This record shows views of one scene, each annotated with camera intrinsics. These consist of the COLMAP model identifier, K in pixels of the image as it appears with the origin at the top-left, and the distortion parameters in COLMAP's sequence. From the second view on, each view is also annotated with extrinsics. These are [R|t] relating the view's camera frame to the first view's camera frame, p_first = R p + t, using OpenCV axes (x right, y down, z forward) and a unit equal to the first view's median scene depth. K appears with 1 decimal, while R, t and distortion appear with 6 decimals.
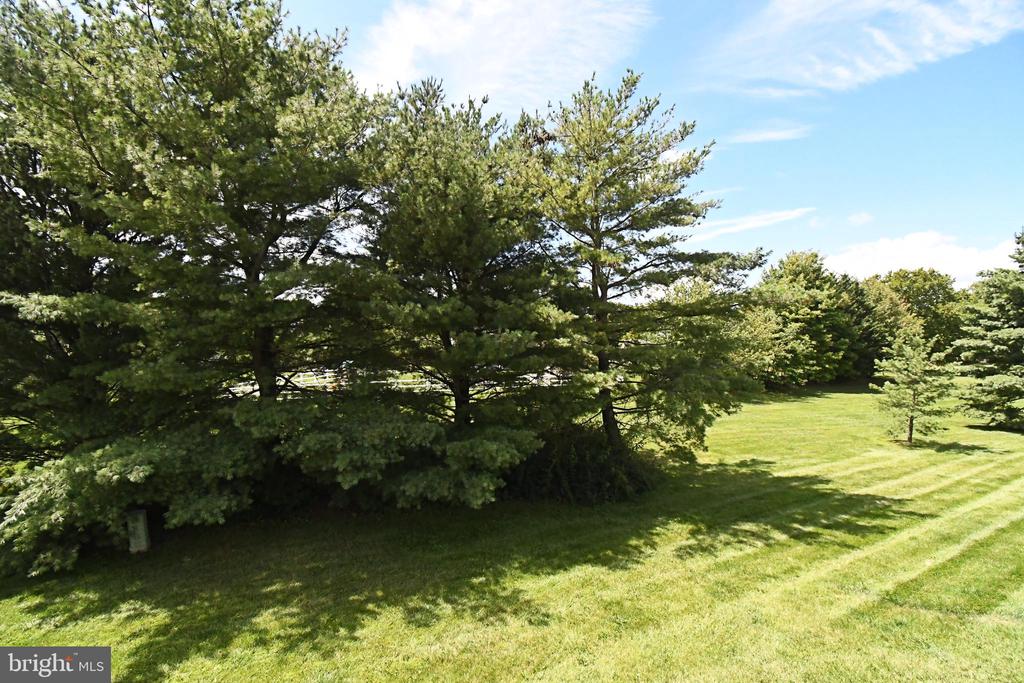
lens RADIAL K [[450.4, 0, 512.0], [0, 450.4, 341.5], [0, 0, 1]] dist [0.020139, -0.025613]
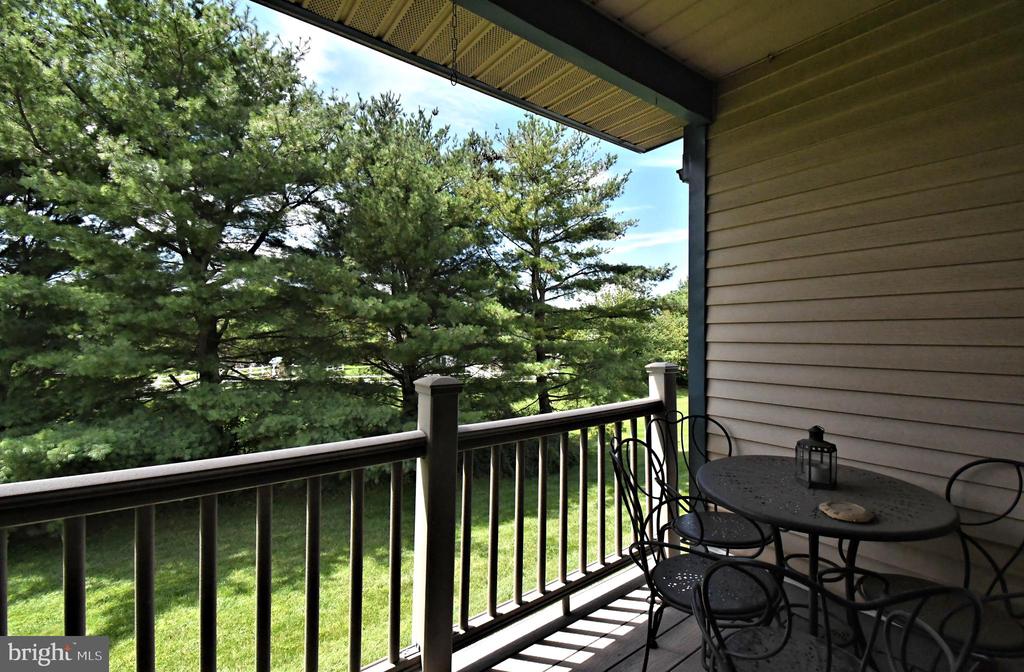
lens RADIAL K [[457.6, 0, 552.7], [0, 457.6, 334.6], [0, 0, 1]] dist [0.011289, -0.000198]
pose [[0.973324, 0.019787, 0.228579, -0.044693], [-0.015538, 0.999672, -0.020374, 0.021280], [-0.228908, 0.016279, 0.973312, -0.189446]]
